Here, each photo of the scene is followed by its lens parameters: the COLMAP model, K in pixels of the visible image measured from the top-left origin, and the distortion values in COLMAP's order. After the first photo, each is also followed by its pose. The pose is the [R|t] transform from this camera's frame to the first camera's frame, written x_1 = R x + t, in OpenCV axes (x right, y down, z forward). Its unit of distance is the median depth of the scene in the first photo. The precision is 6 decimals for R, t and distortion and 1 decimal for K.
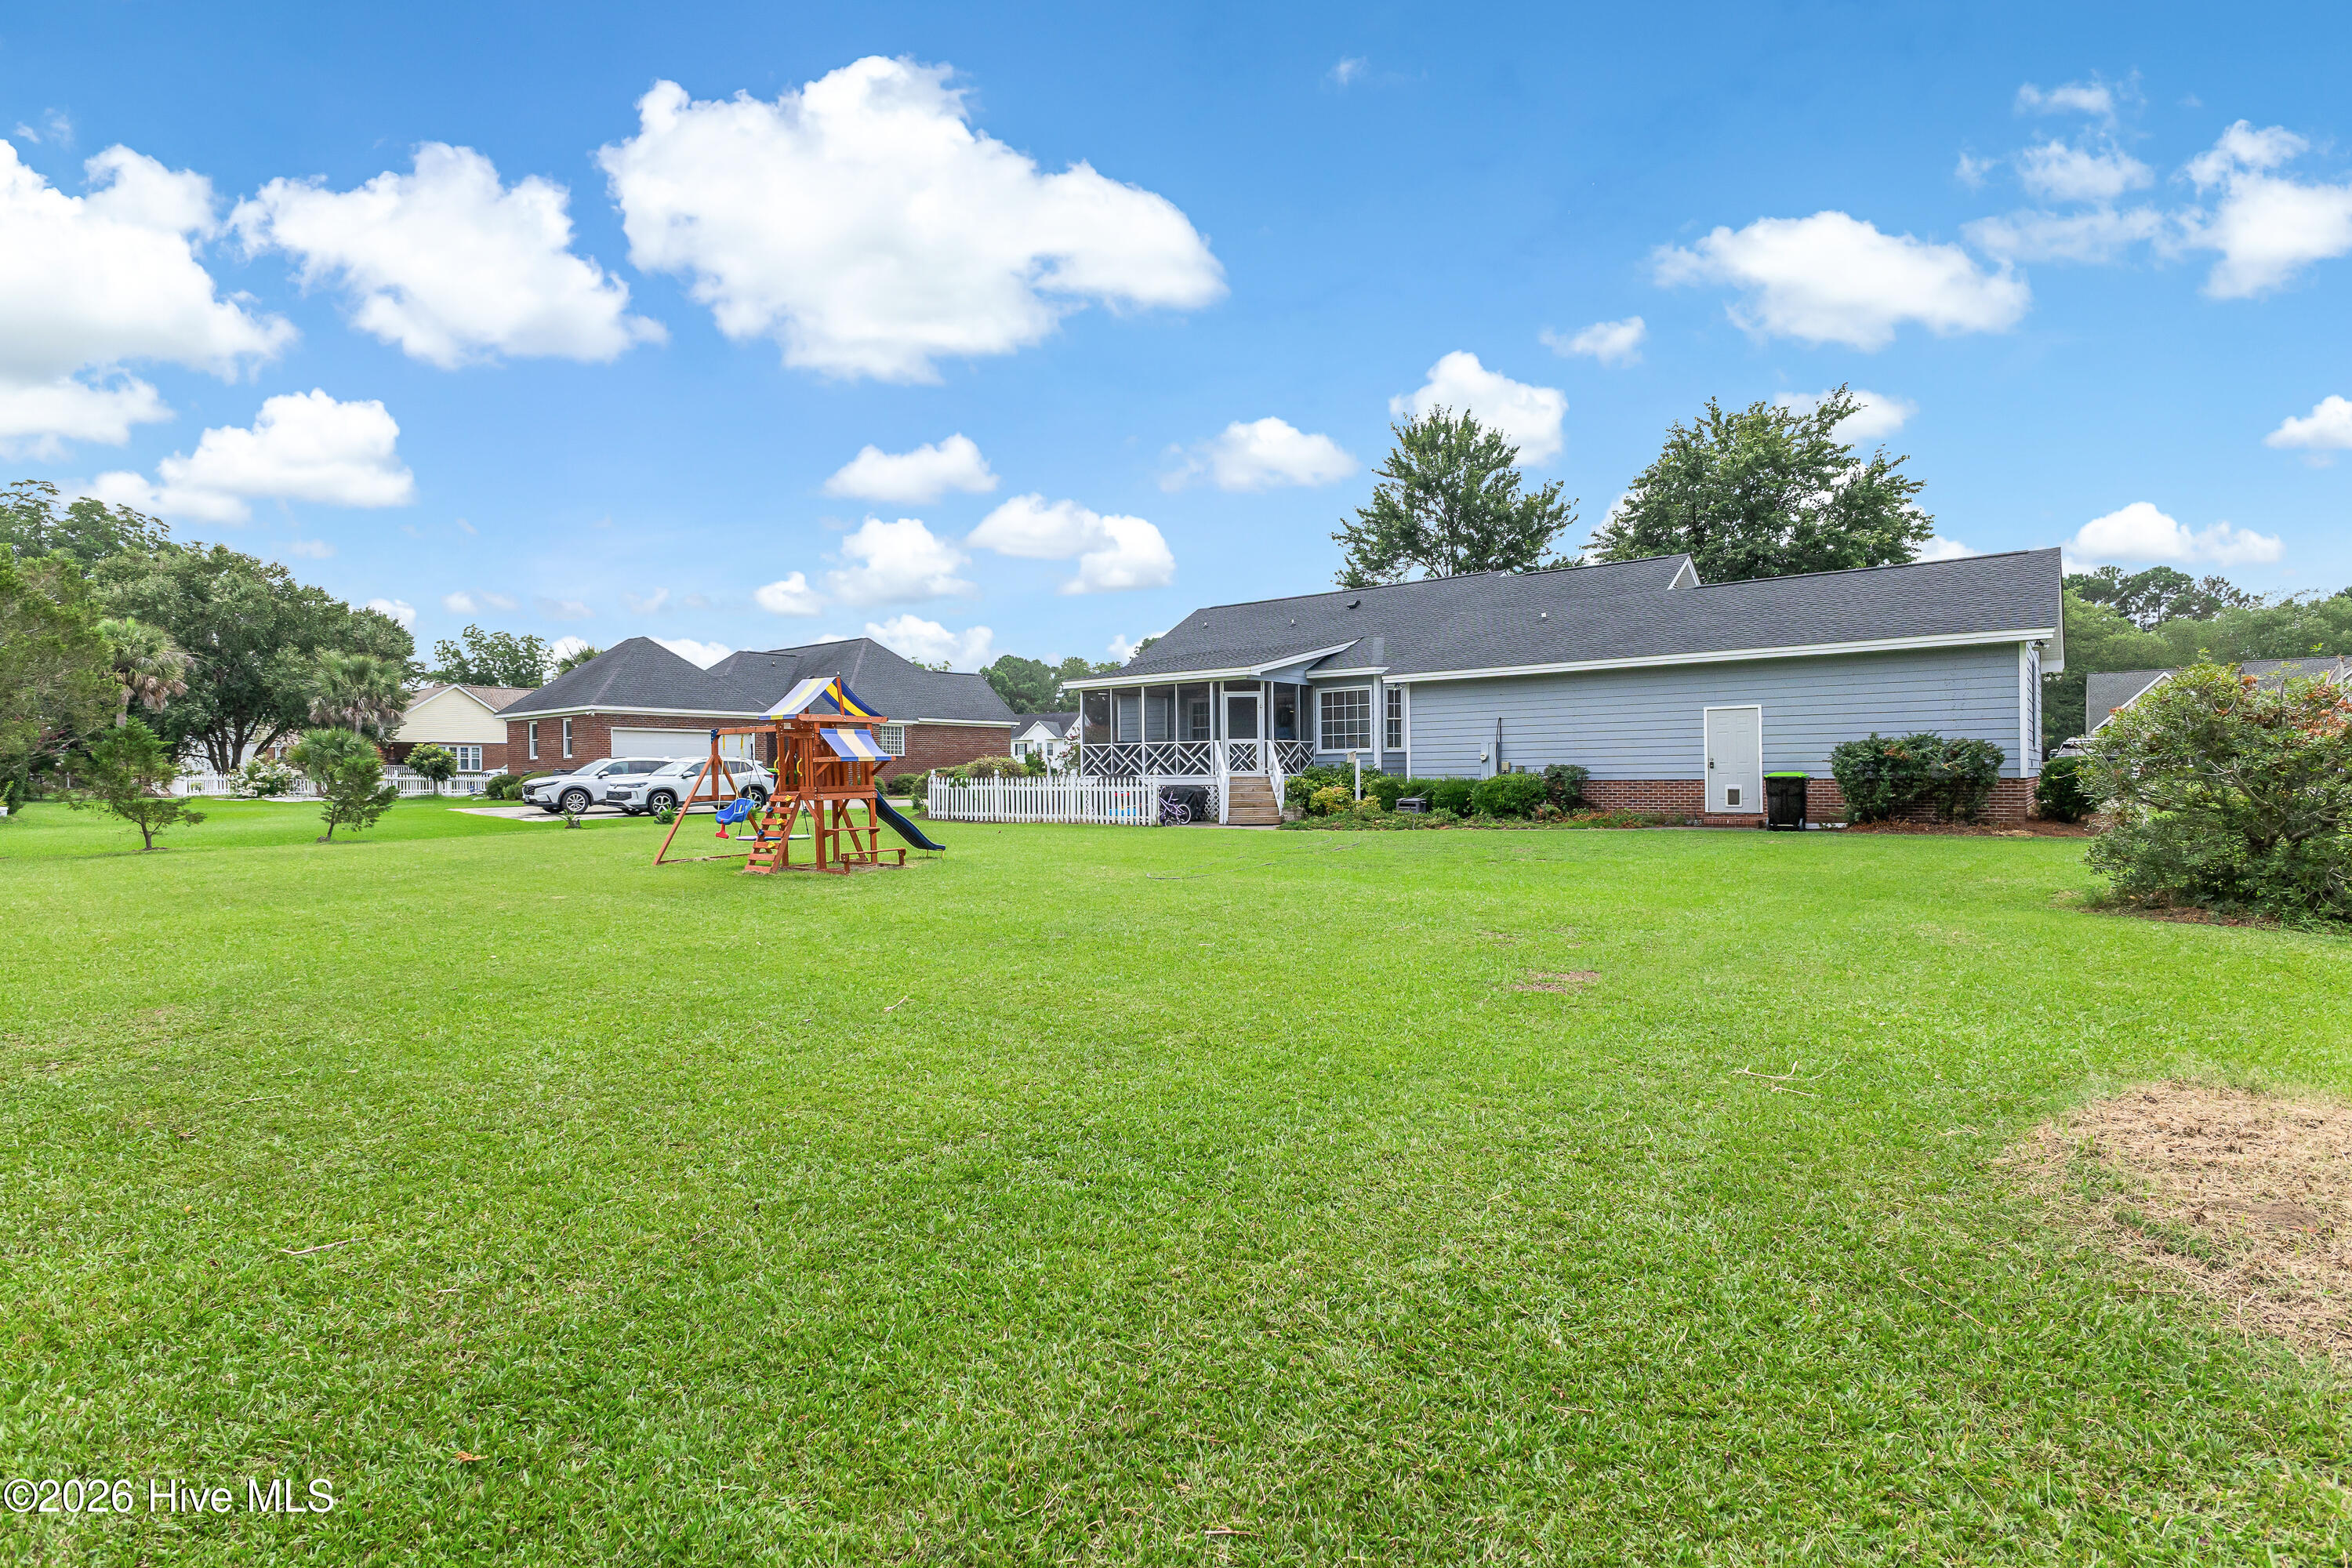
lens RADIAL K [[1076.9, 0, 1176.0], [0, 1076.9, 784.0], [0, 0, 1]] dist [-0.001934, 0.000076]
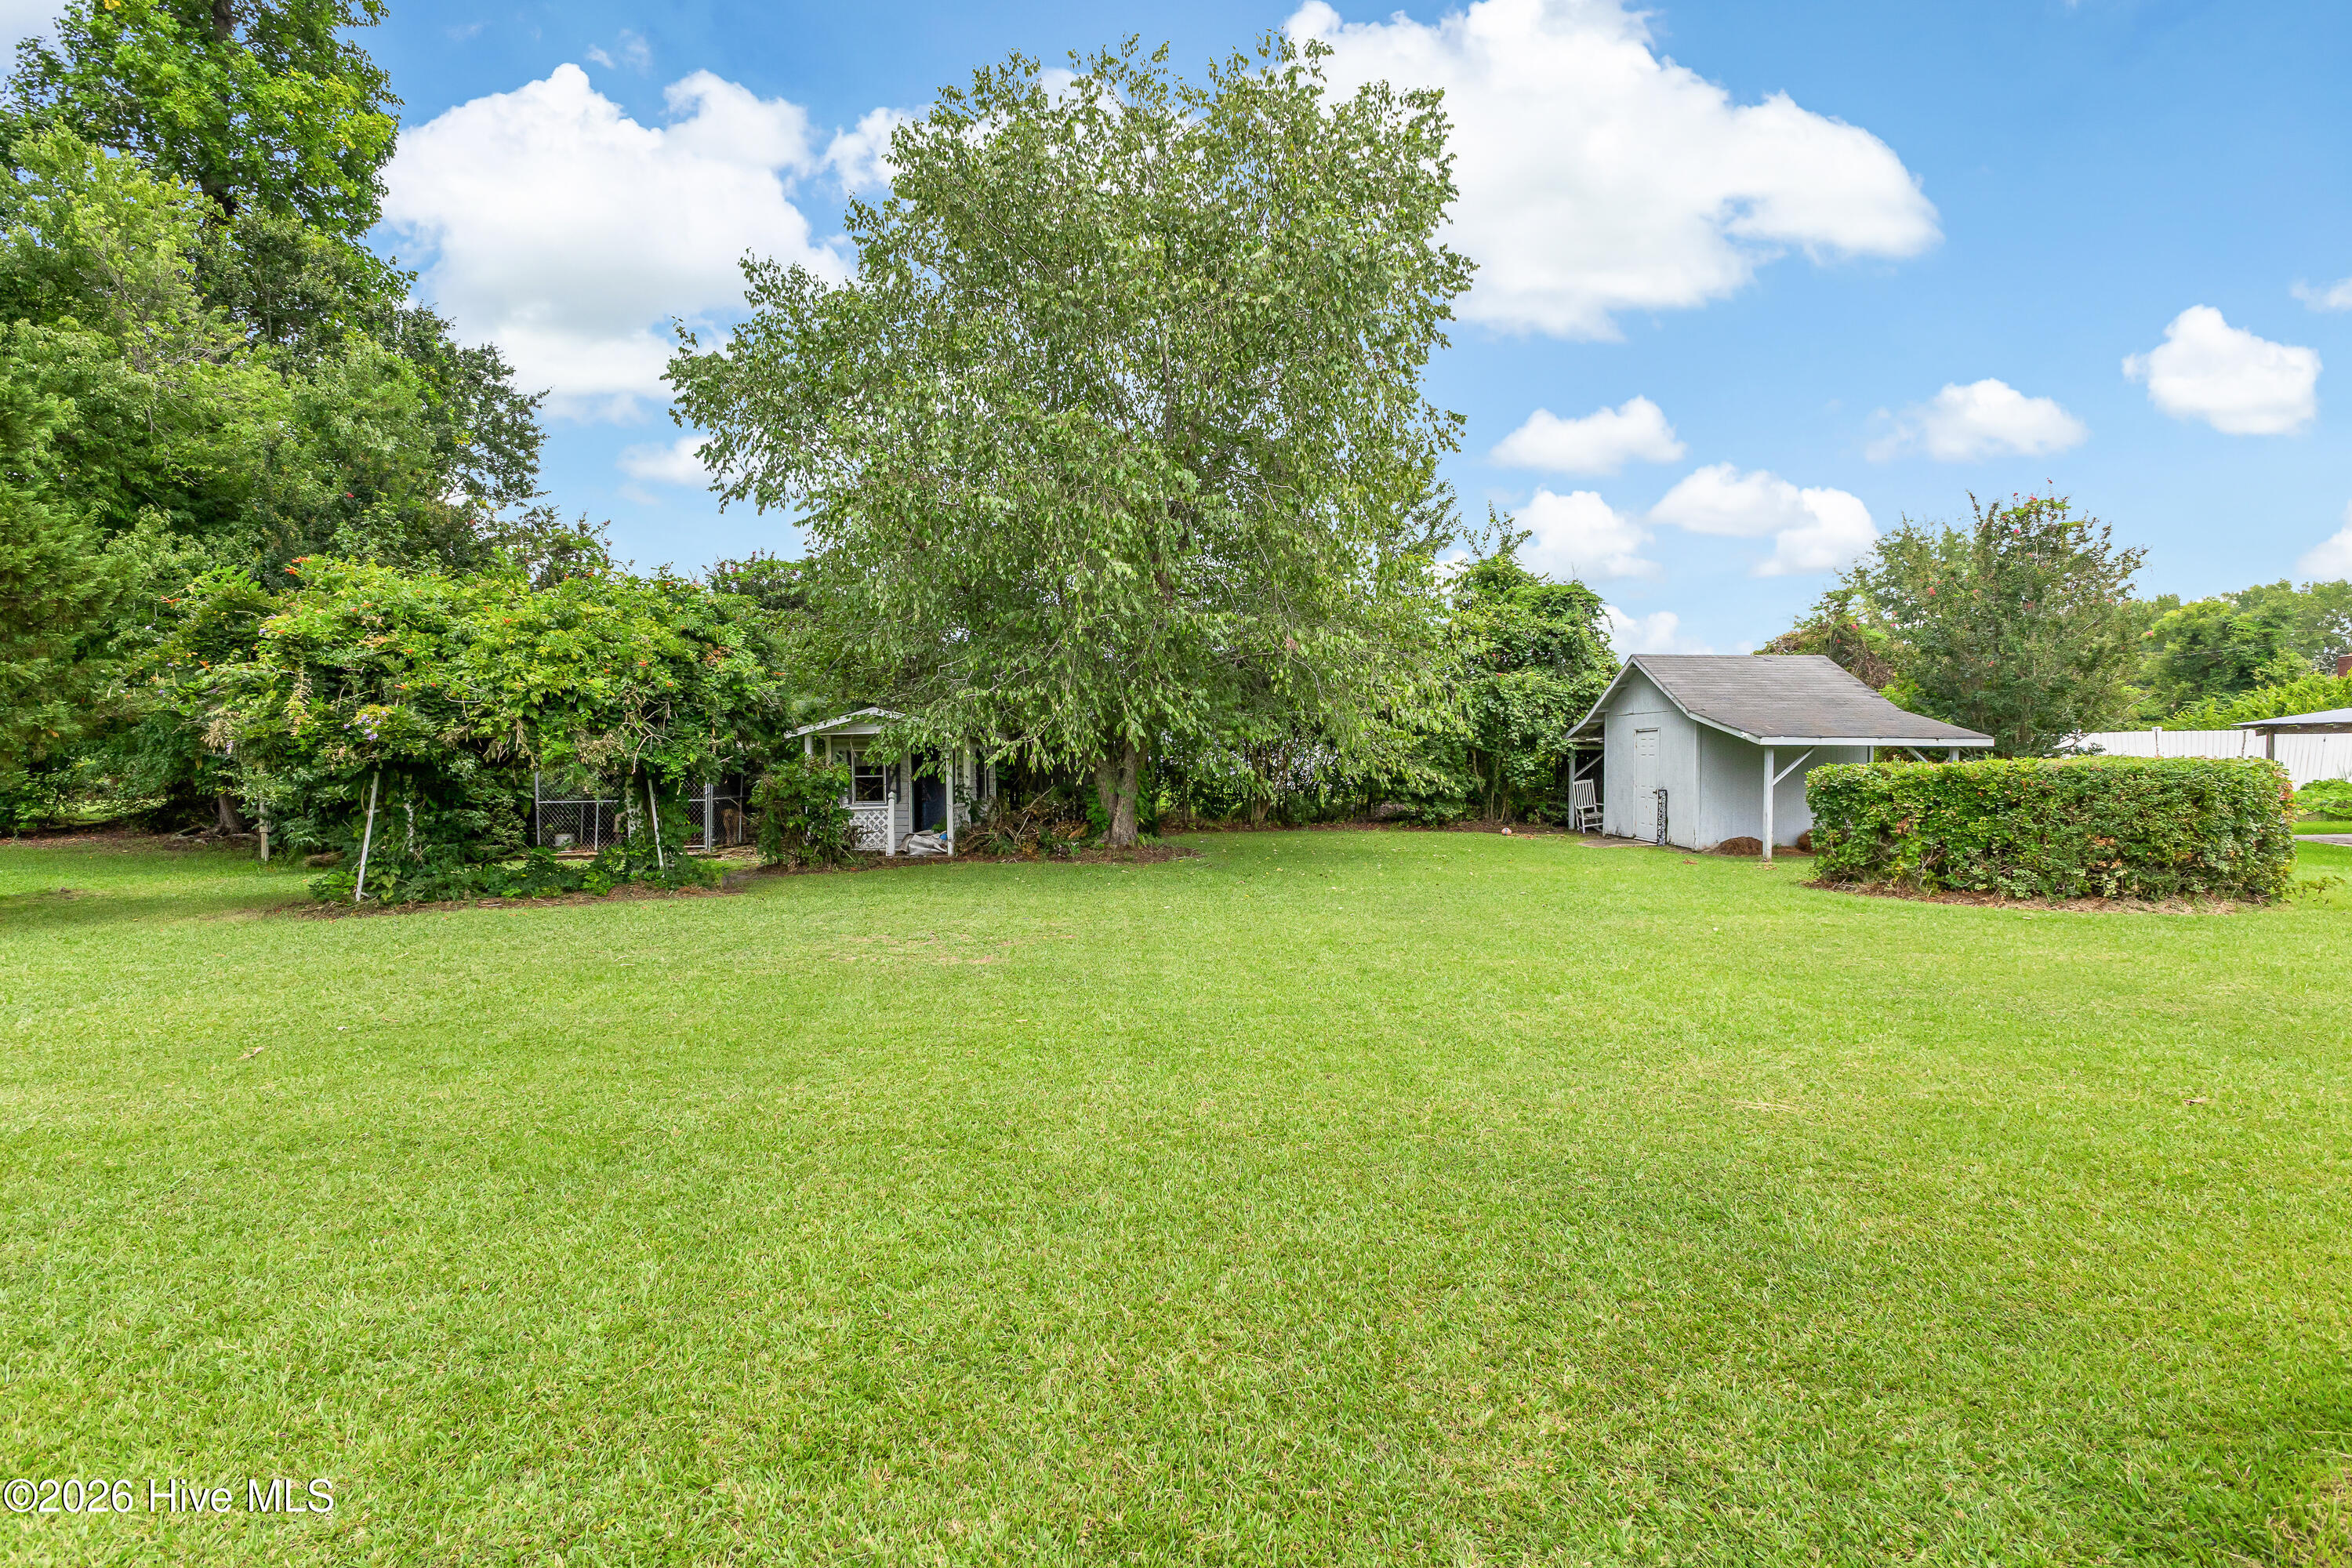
lens RADIAL K [[1076.9, 0, 1176.0], [0, 1076.9, 784.0], [0, 0, 1]] dist [-0.001934, 0.000076]
pose [[0.999998, 0.001904, -0.000419, -0.587536], [-0.001905, 0.999998, -0.001166, -0.001555], [0.000417, 0.001167, 0.999999, 0.106574]]
